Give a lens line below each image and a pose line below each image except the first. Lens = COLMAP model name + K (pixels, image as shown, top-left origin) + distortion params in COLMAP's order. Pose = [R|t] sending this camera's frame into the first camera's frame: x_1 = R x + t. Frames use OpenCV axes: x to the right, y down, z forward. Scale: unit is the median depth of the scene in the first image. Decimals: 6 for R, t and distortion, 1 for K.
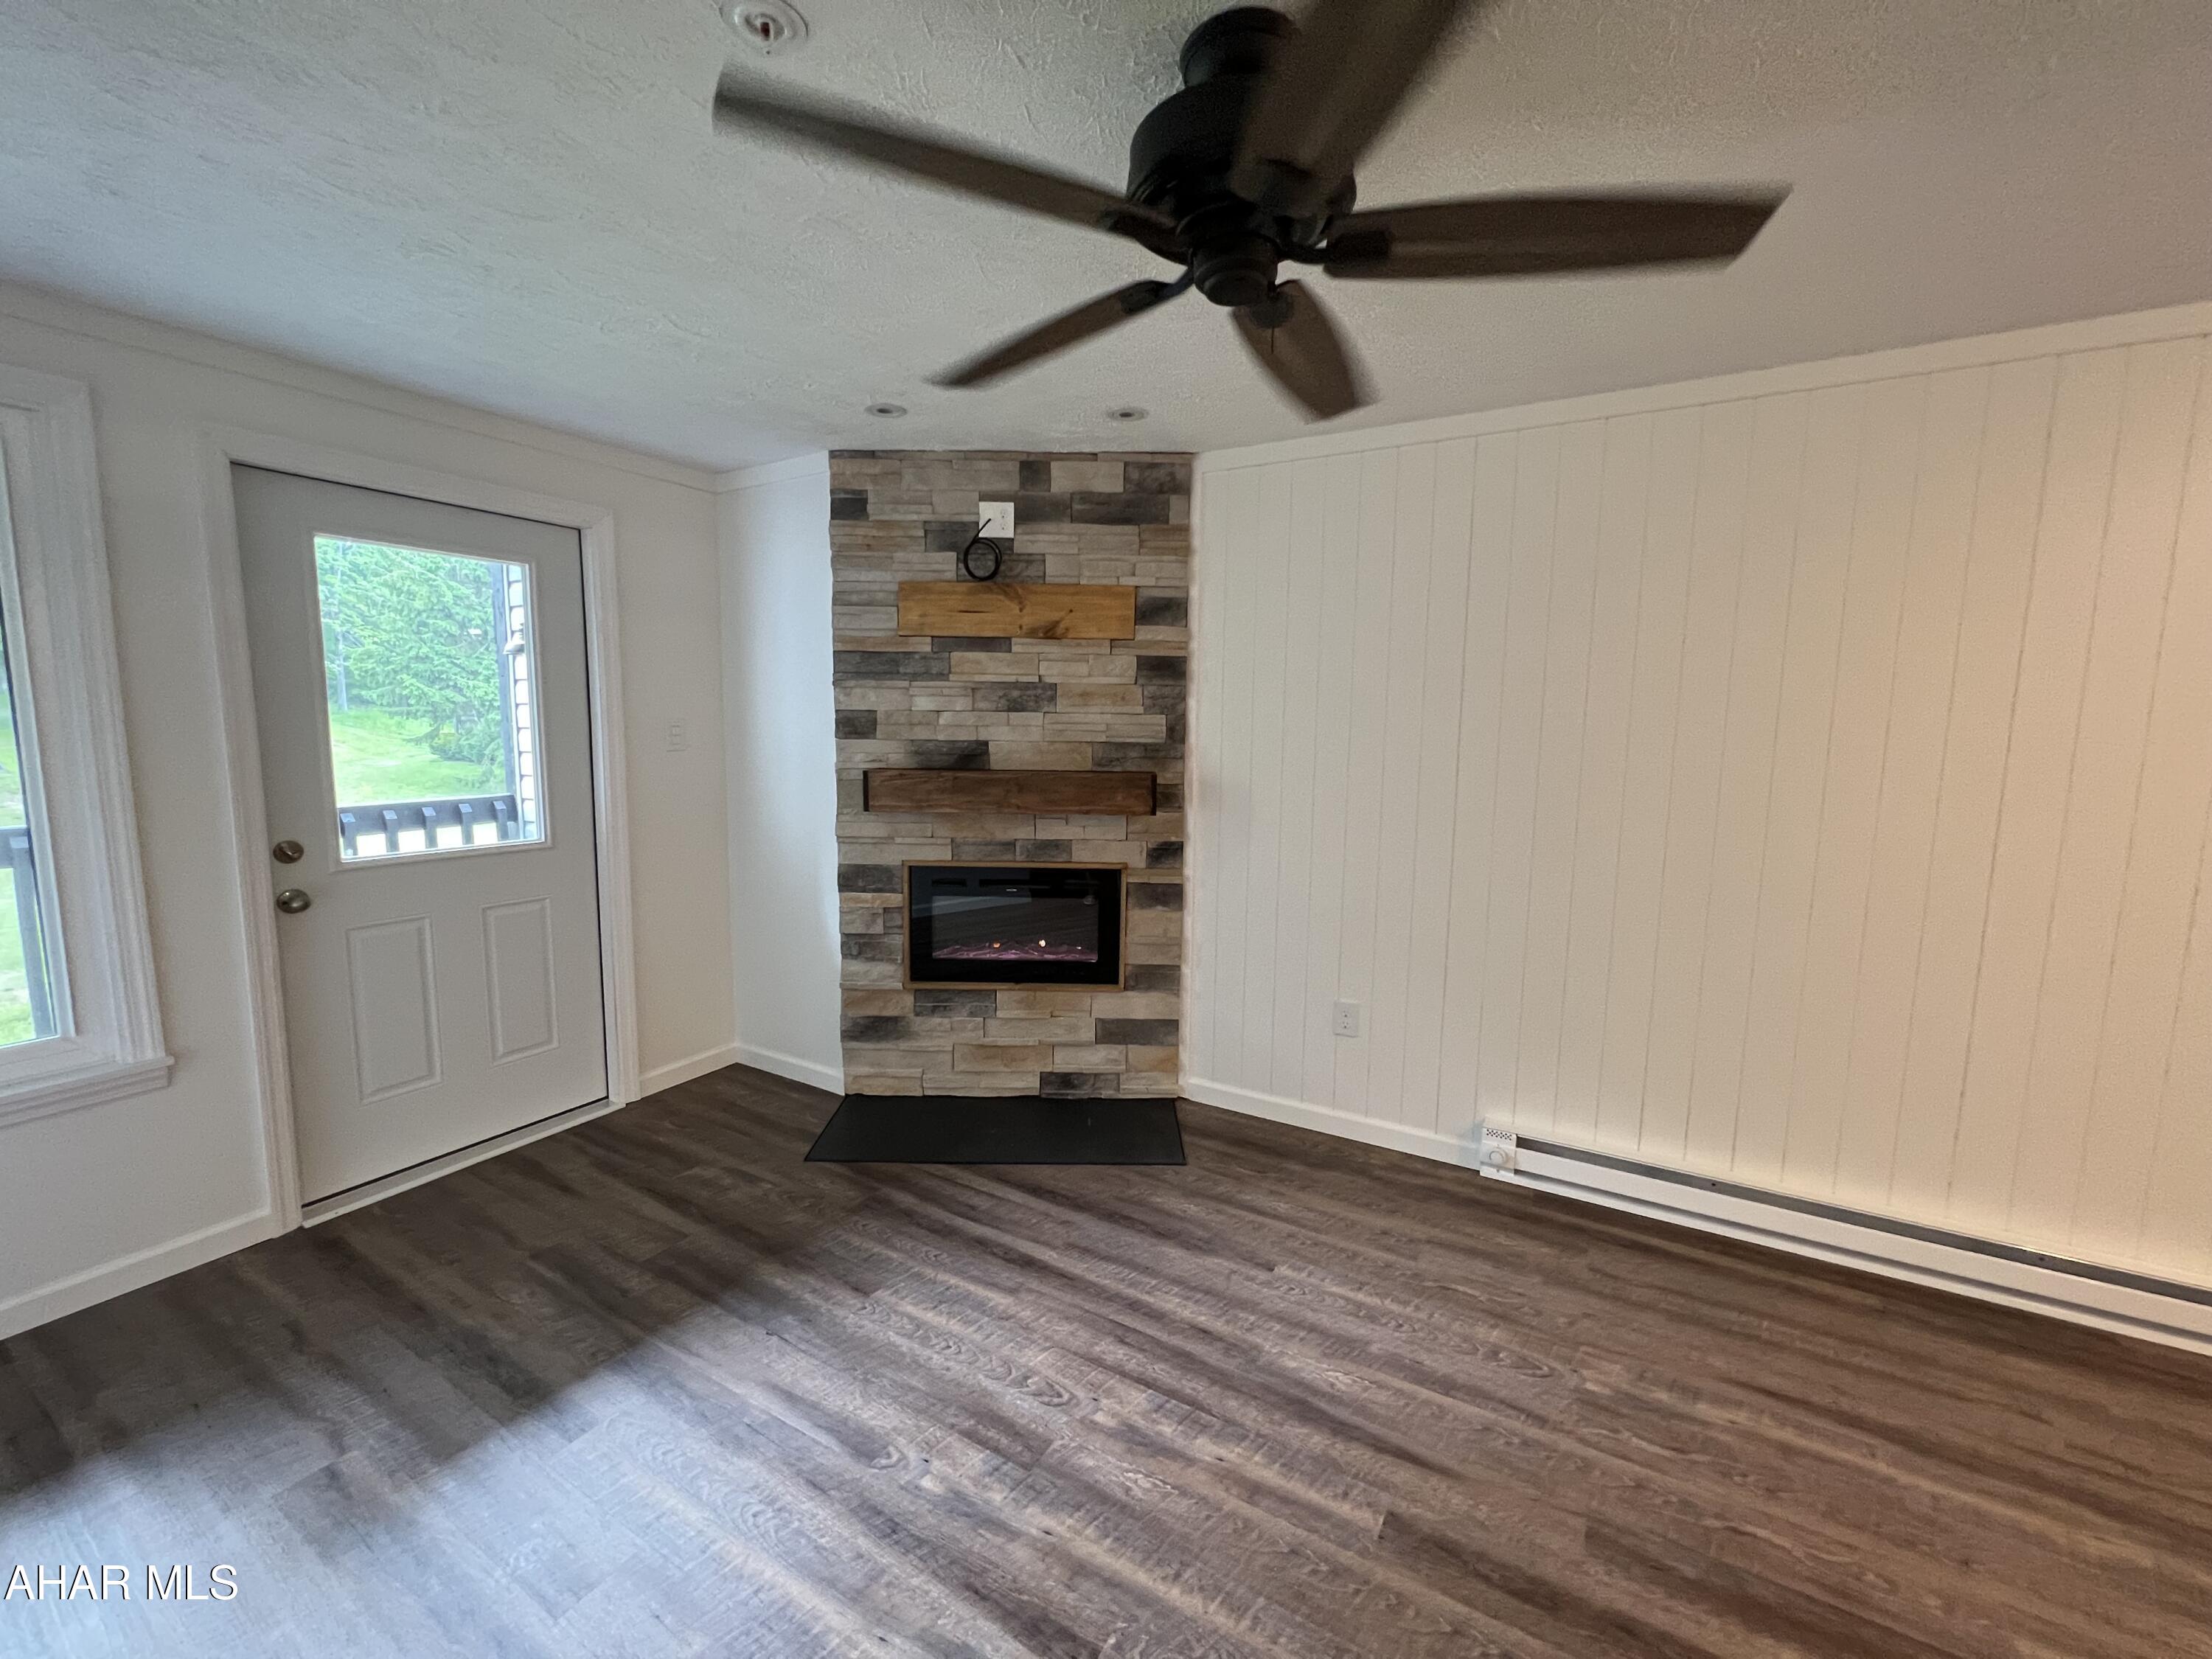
lens RADIAL K [[885.4, 0, 1102.2], [0, 885.4, 824.6], [0, 0, 1]] dist [-0.000676, 0.000027]
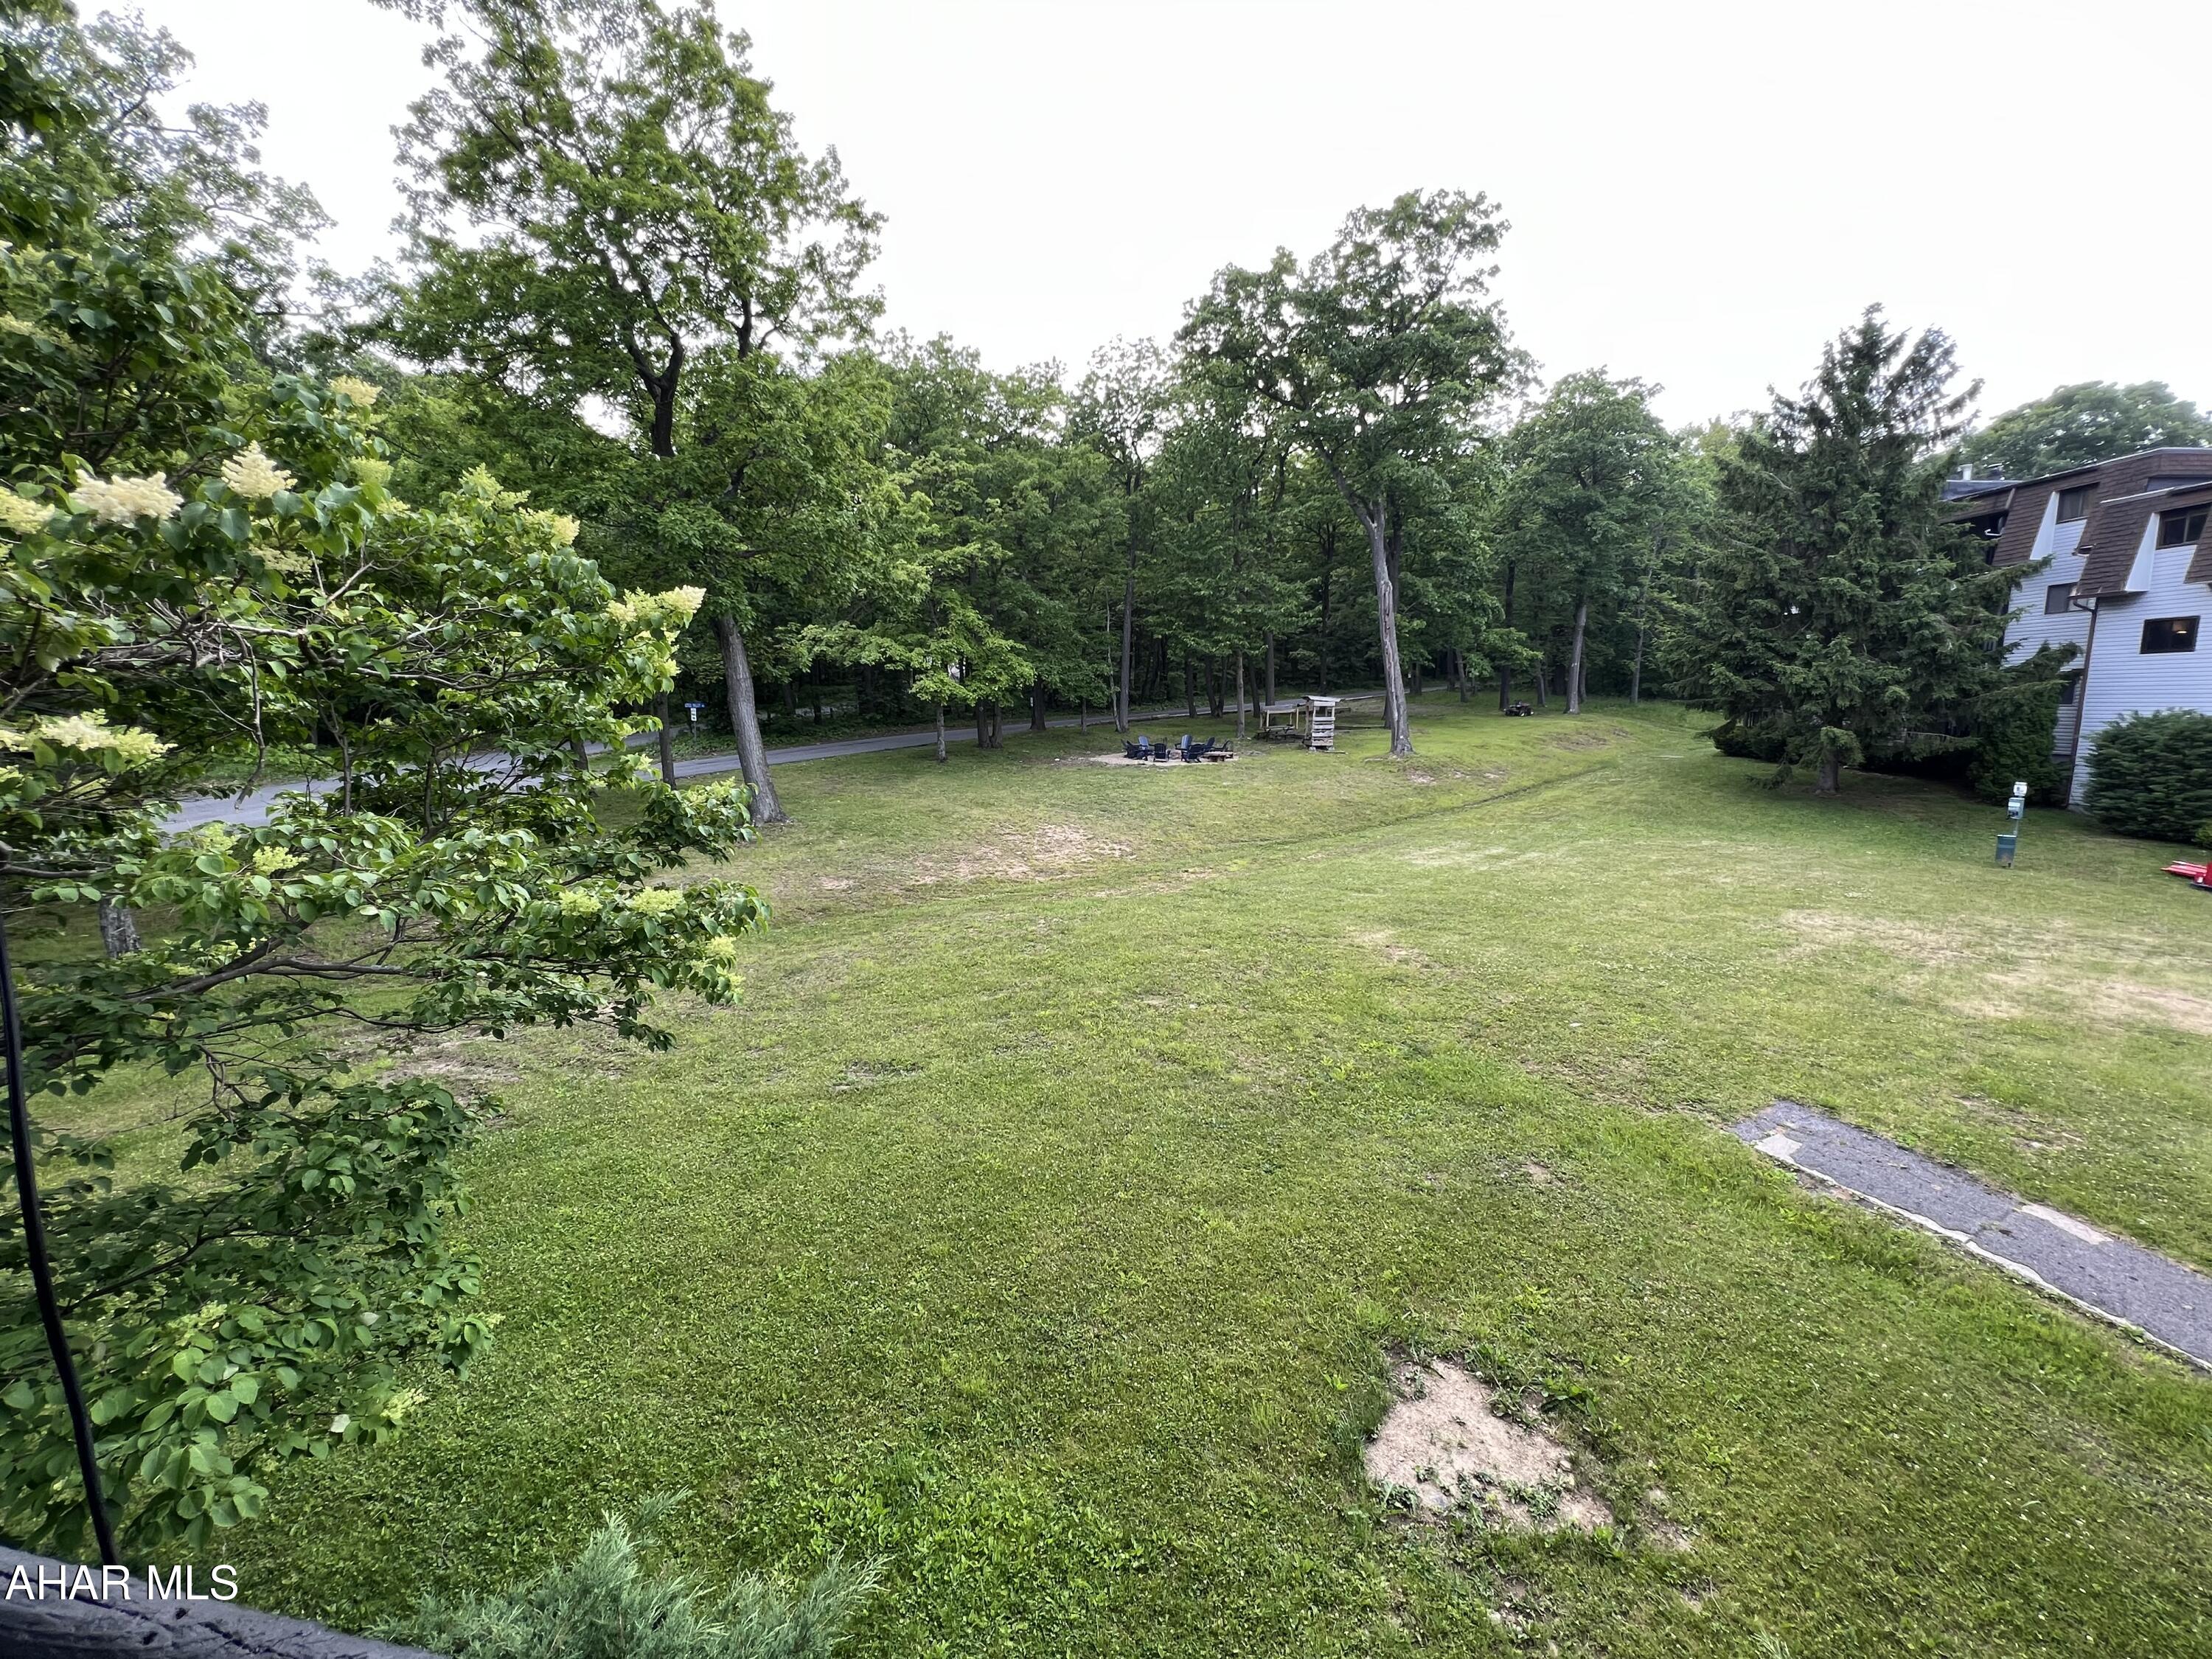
lens RADIAL K [[886.7, 0, 1107.0], [0, 886.7, 825.0], [0, 0, 1]] dist [-0.002055, 0.000211]
pose [[0.339288, 0.108828, -0.934366, -0.092515], [-0.101080, 0.991752, 0.078808, -0.007870], [0.935236, 0.067707, 0.347490, 0.073414]]
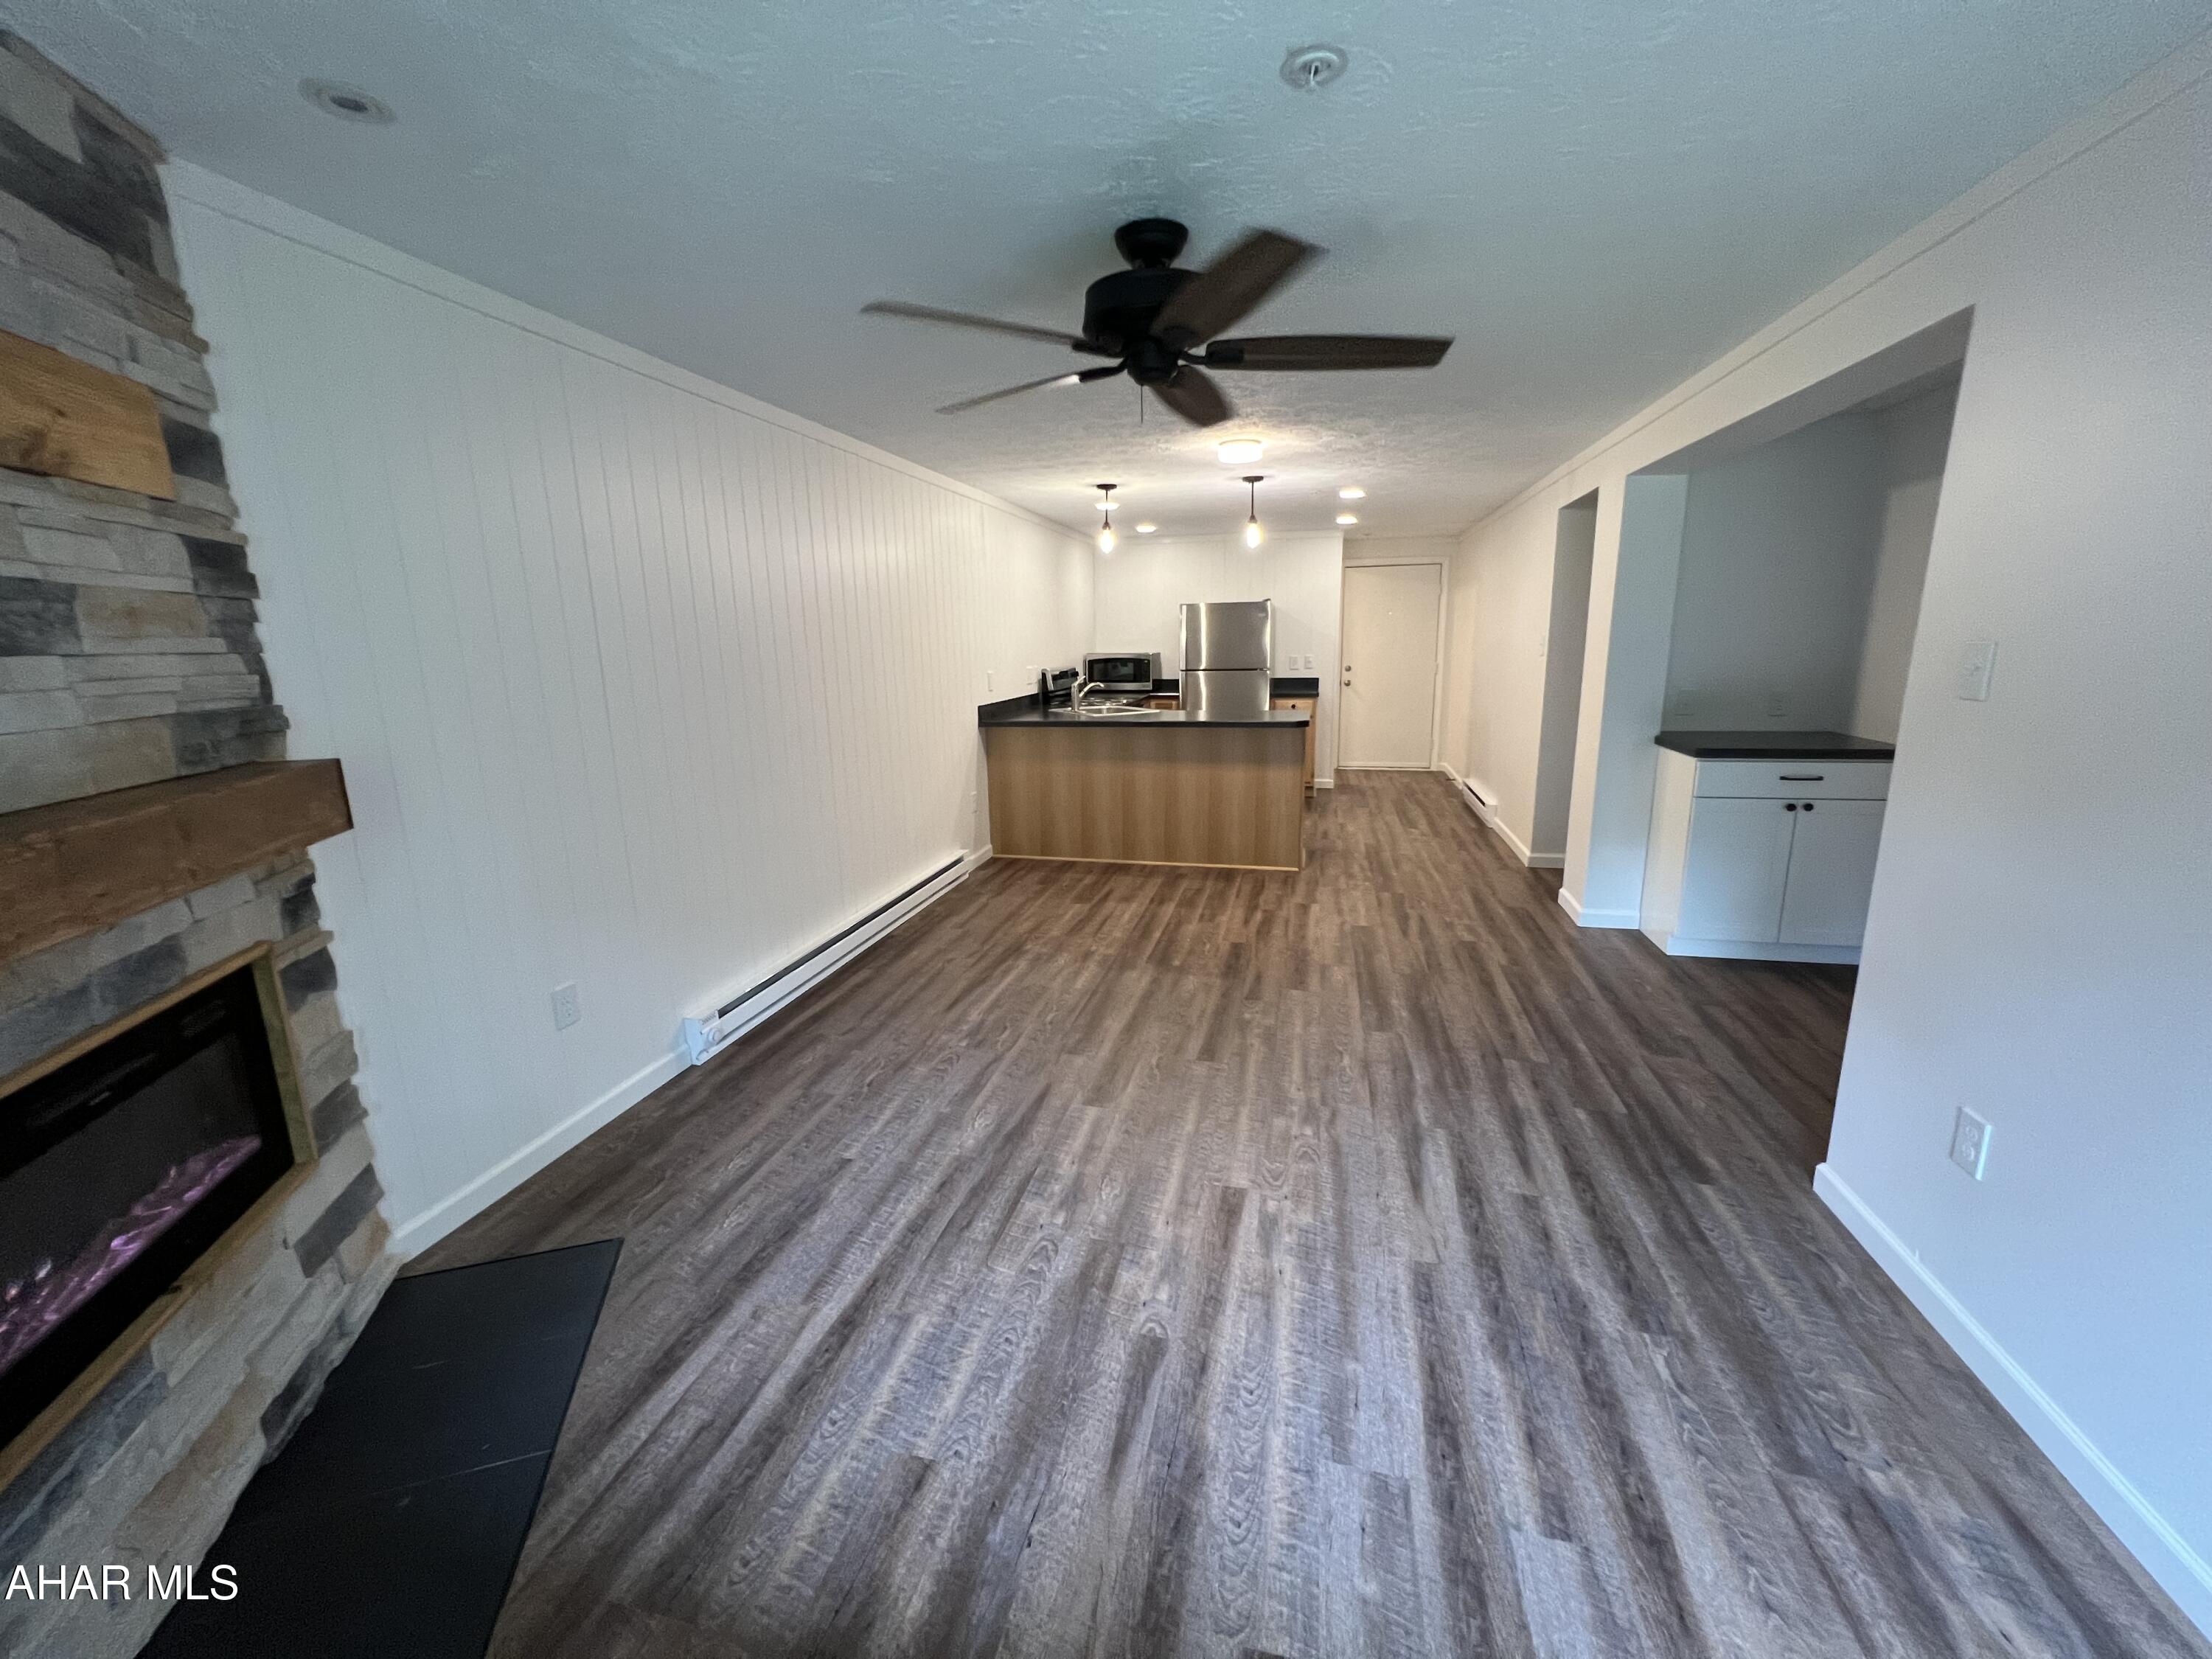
lens RADIAL K [[885.4, 0, 1102.2], [0, 885.4, 824.6], [0, 0, 1]] dist [-0.000676, 0.000027]
pose [[-0.289302, -0.207503, 0.934477, -0.630029], [0.127450, 0.959181, 0.252446, -0.096943], [-0.948715, 0.192132, -0.251046, 0.682765]]
